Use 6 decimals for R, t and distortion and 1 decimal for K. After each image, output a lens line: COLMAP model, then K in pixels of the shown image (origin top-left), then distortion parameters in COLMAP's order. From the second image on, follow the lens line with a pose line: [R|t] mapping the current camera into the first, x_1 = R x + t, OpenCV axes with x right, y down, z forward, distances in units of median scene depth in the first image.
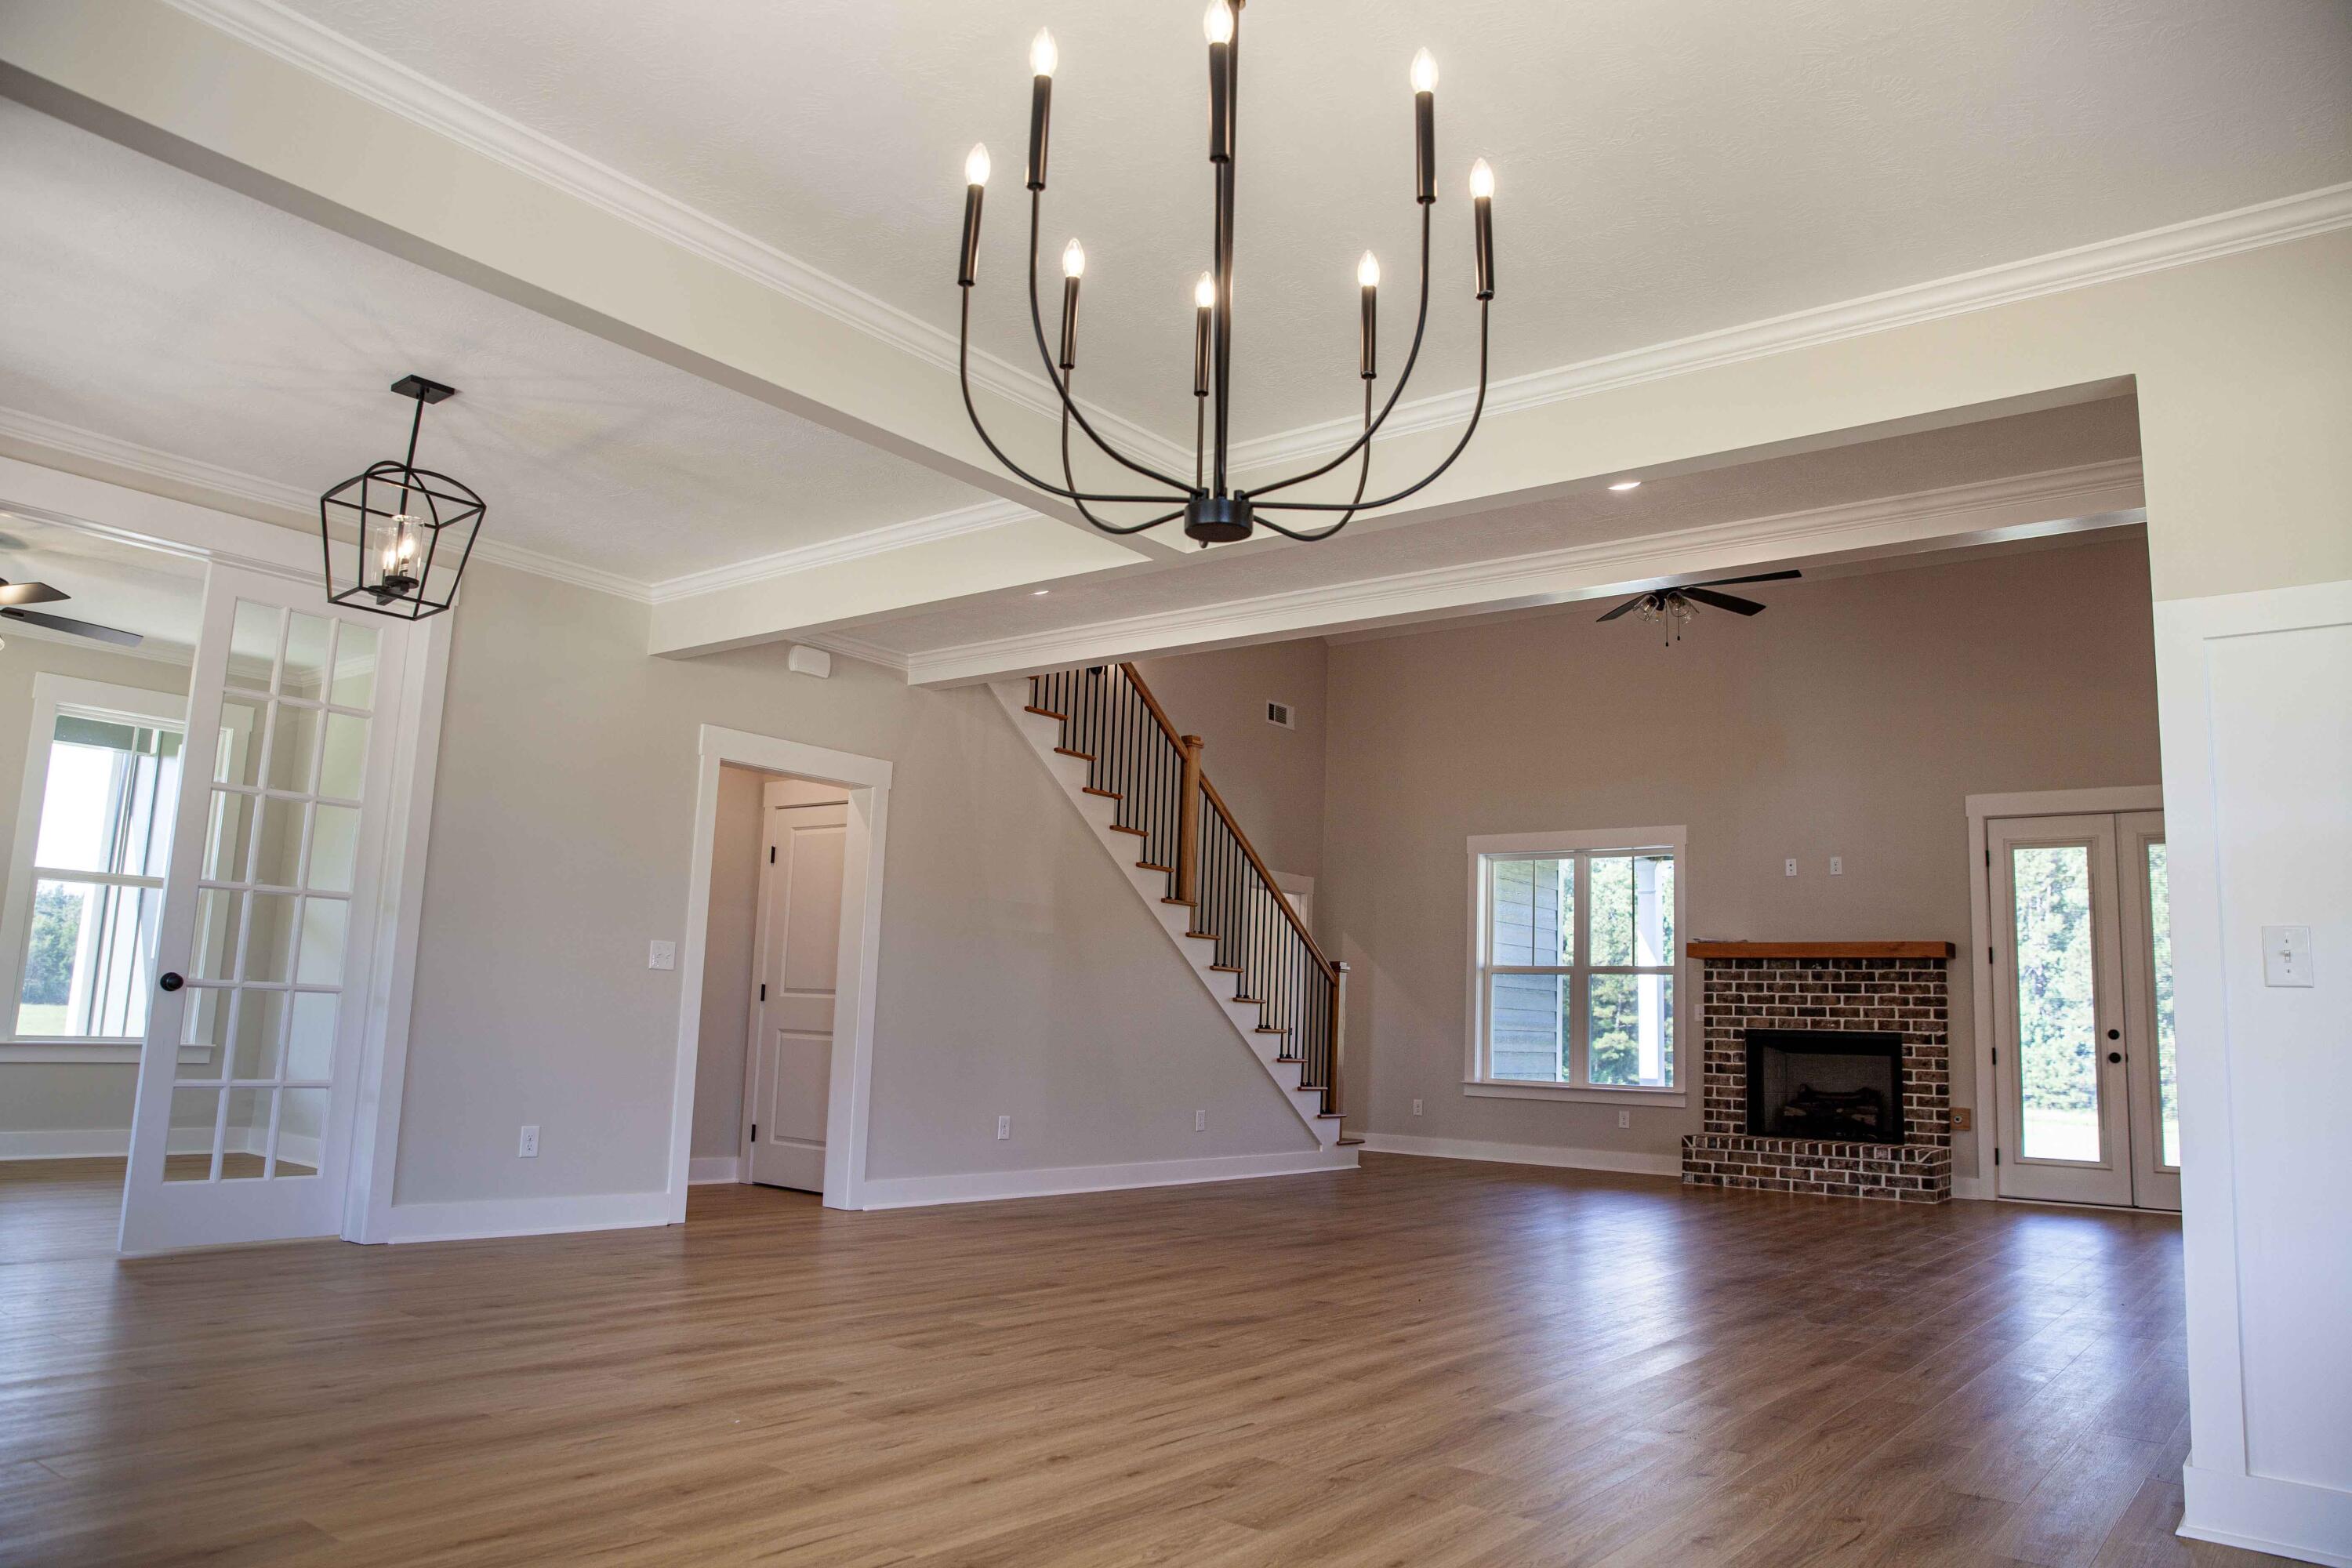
lens RADIAL K [[1616.3, 0, 1180.3], [0, 1616.3, 777.7], [0, 0, 1]] dist [-0.086022, 0.060264]
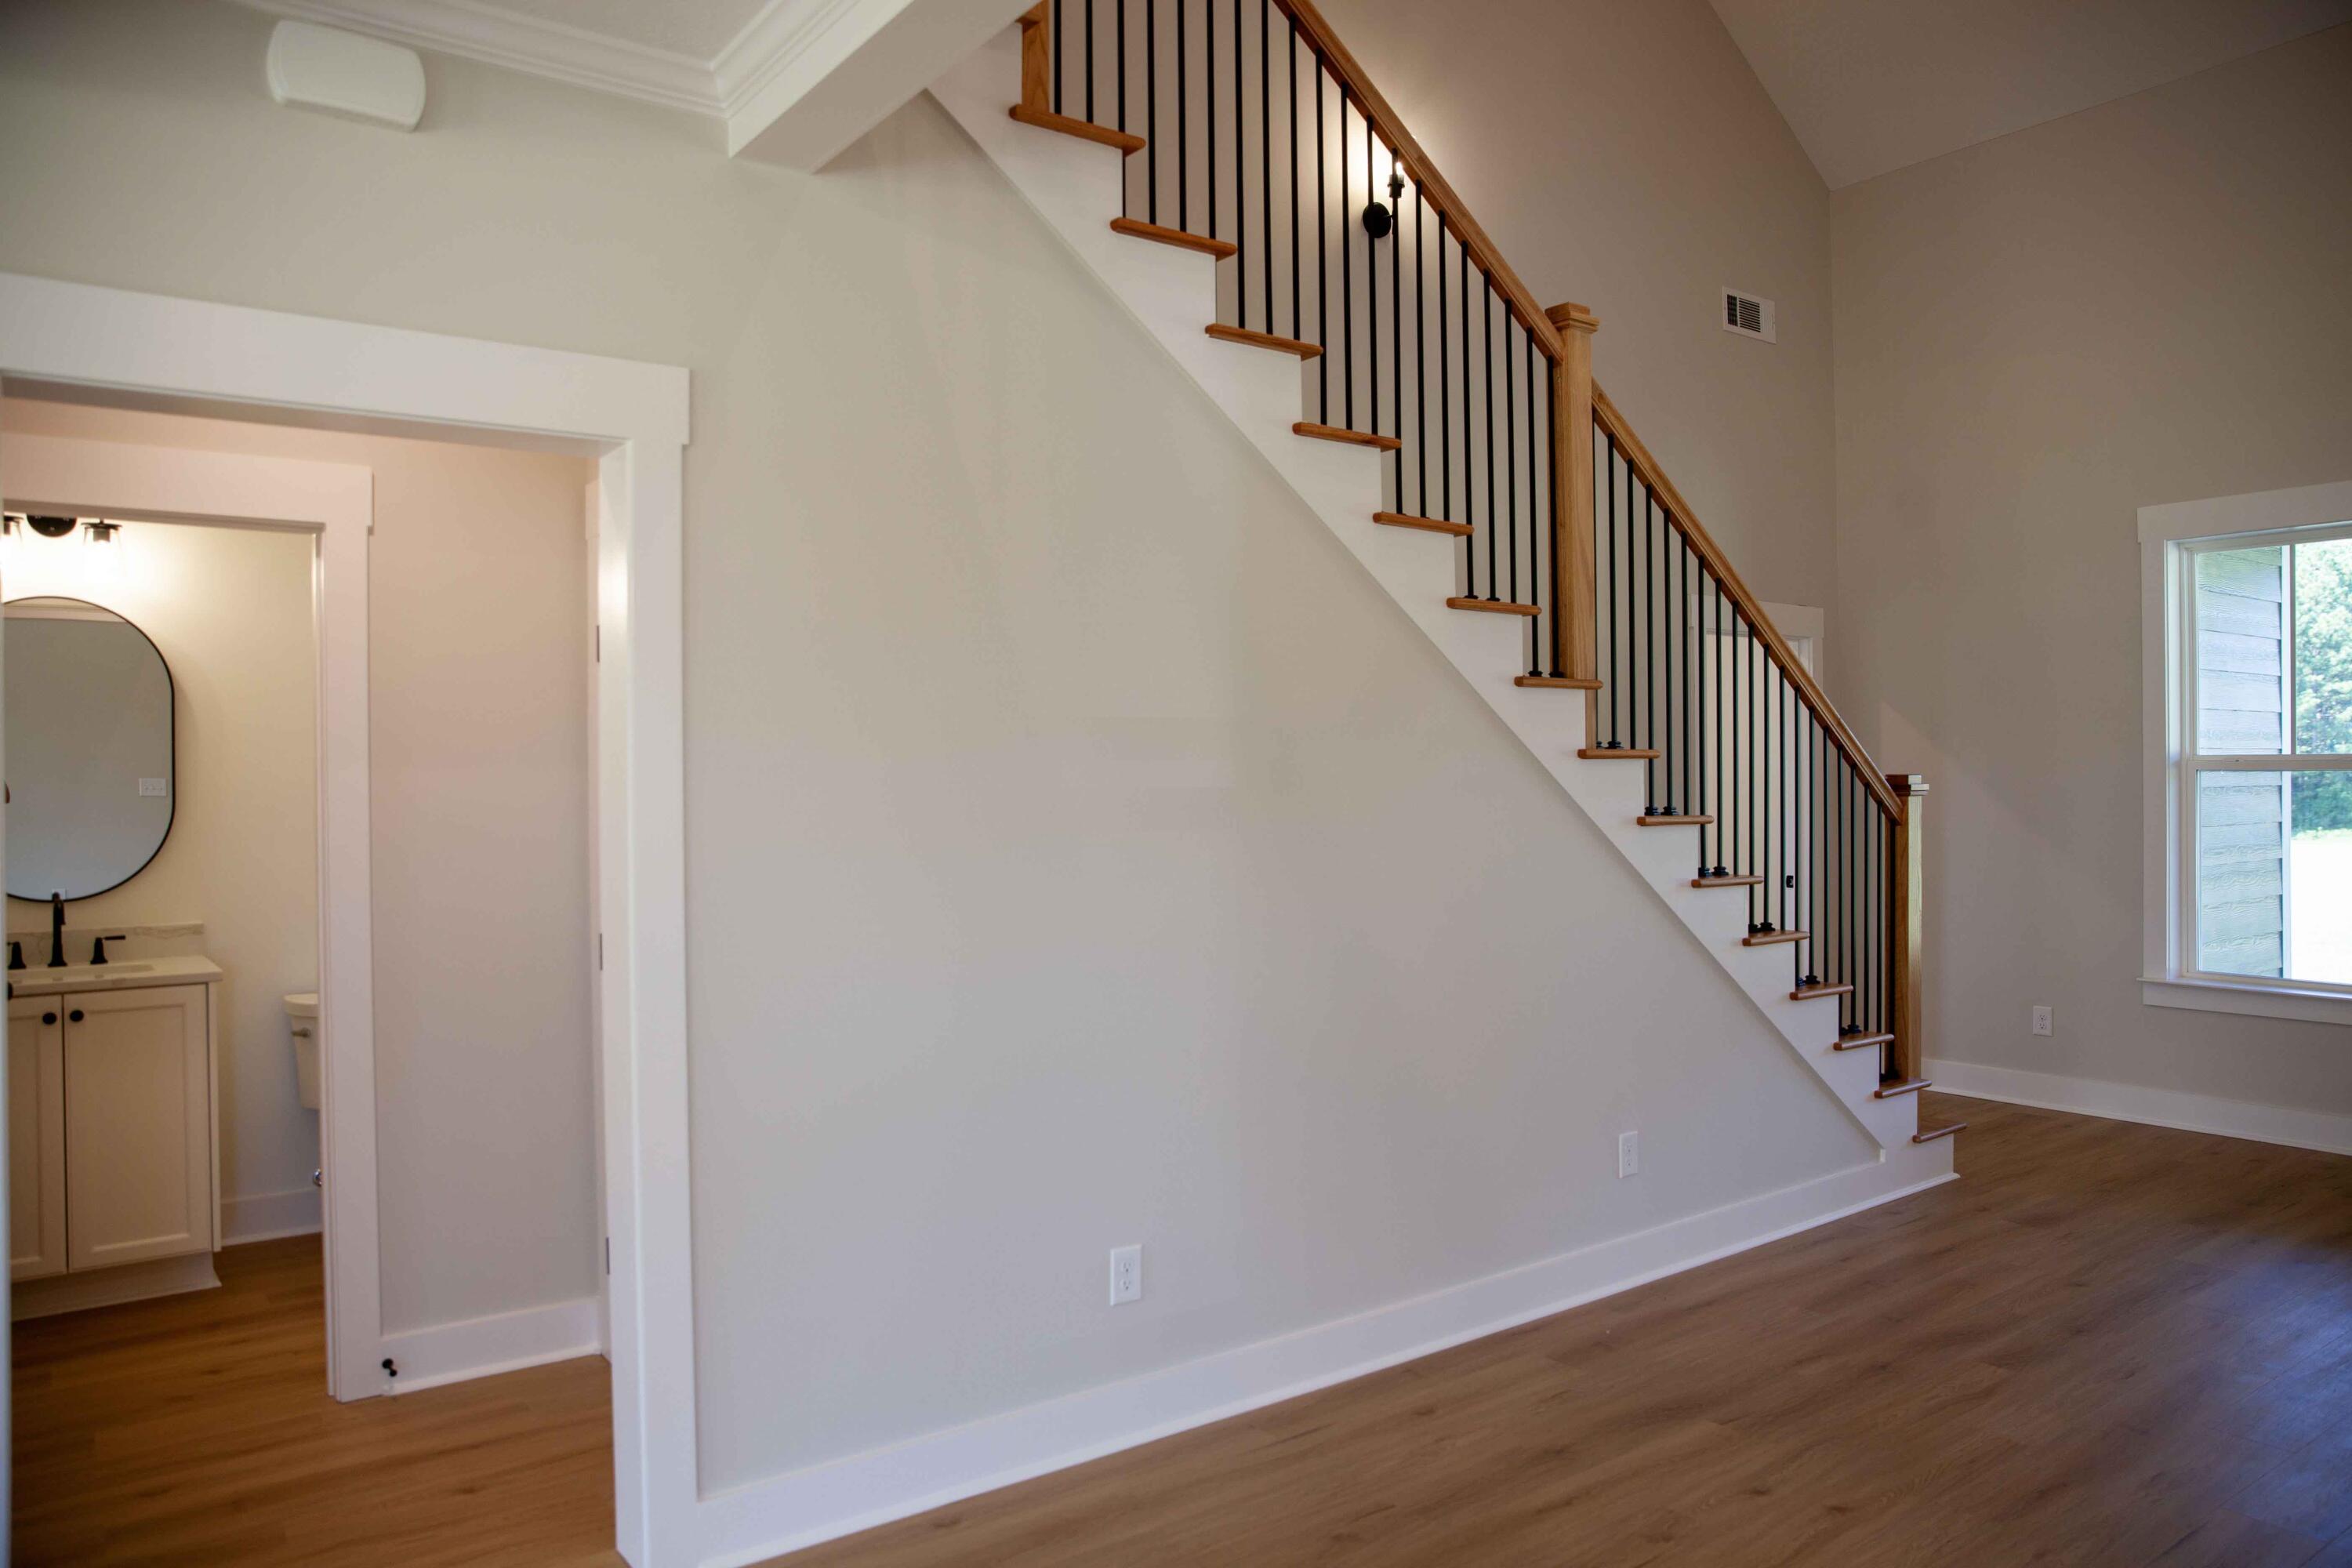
lens RADIAL K [[1616.3, 0, 1169.3], [0, 1616.3, 792.3], [0, 0, 1]] dist [-0.086022, 0.060264]
pose [[0.962444, -0.045771, -0.267593, 0.012536], [0.086765, 0.985849, 0.143438, 0.032882], [0.257241, -0.161268, 0.952796, 0.523346]]
